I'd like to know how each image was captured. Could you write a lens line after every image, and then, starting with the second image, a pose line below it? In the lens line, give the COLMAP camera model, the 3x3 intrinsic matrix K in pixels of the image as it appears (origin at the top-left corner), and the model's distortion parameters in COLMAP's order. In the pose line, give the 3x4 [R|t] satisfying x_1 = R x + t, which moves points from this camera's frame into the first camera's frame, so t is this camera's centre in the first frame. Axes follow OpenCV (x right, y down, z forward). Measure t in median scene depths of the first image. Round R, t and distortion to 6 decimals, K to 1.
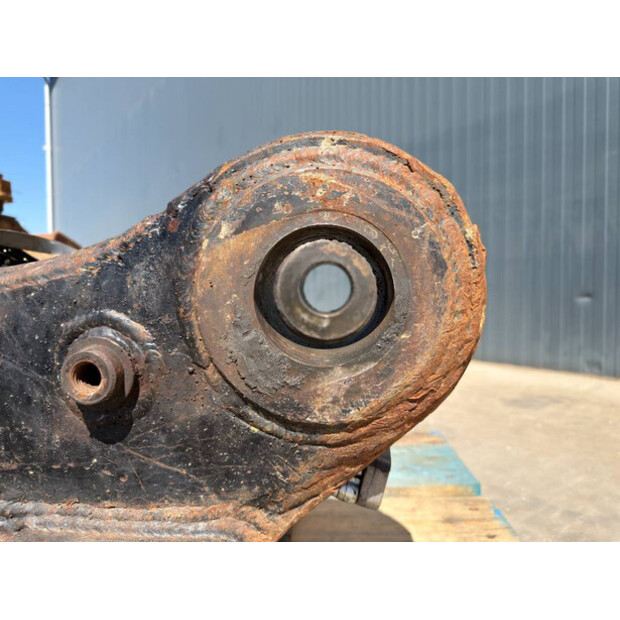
lens RADIAL K [[453.5, 0, 307.3], [0, 453.5, 309.4], [0, 0, 1]] dist [0.041650, -0.093255]
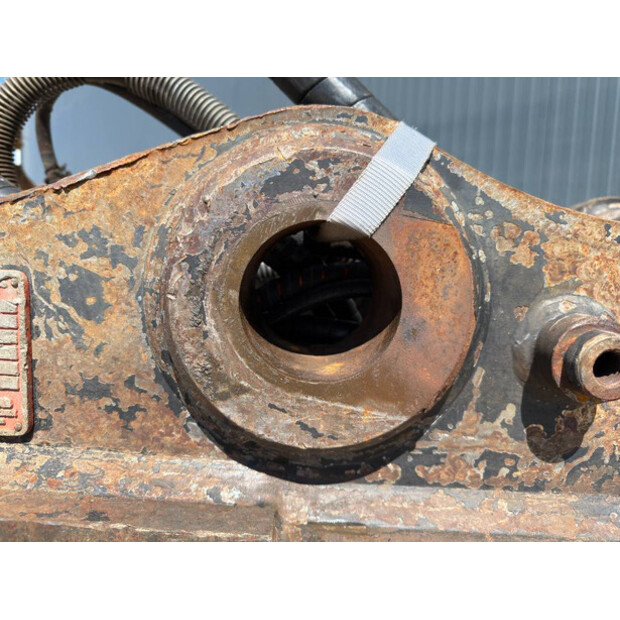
lens RADIAL K [[462.3, 0, 306.0], [0, 462.3, 305.5], [0, 0, 1]] dist [-0.036115, 0.003967]
pose [[0.996076, 0.042388, 0.077690, -1.613120], [-0.046622, 0.997478, 0.053517, 0.039114], [-0.075226, -0.056929, 0.995540, 0.233626]]
